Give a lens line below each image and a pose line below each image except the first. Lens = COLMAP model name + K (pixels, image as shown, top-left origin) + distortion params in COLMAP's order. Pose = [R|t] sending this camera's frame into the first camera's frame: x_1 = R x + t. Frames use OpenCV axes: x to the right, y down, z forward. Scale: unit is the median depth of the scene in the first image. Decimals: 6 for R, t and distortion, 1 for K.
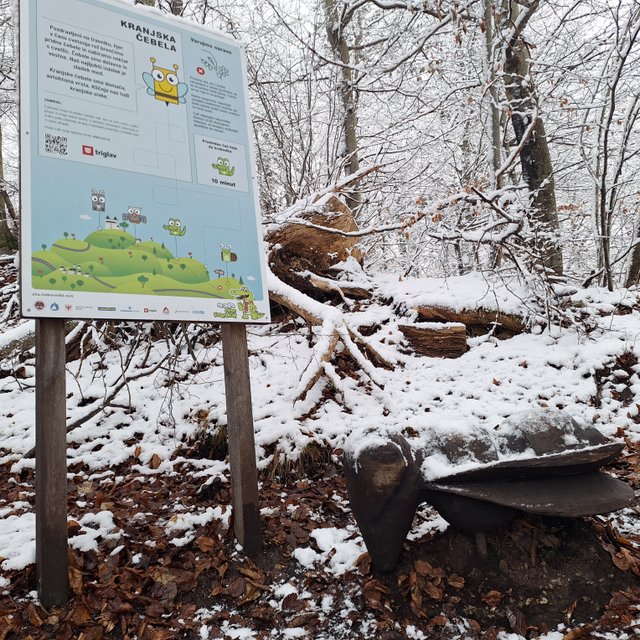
lens RADIAL K [[567.8, 0, 320.0], [0, 567.8, 320.0], [0, 0, 1]] dist [0.138422, -0.197533]
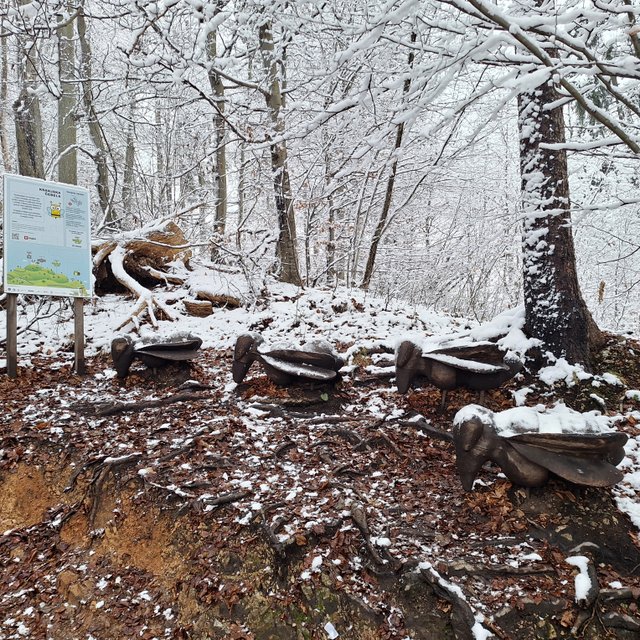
lens RADIAL K [[567.8, 0, 320.0], [0, 567.8, 320.0], [0, 0, 1]] dist [0.138422, -0.197533]
pose [[0.990637, 0.051366, 0.126490, 0.453658], [-0.058043, 0.997077, 0.049680, -0.062945], [-0.123568, -0.056557, 0.990723, -1.328124]]
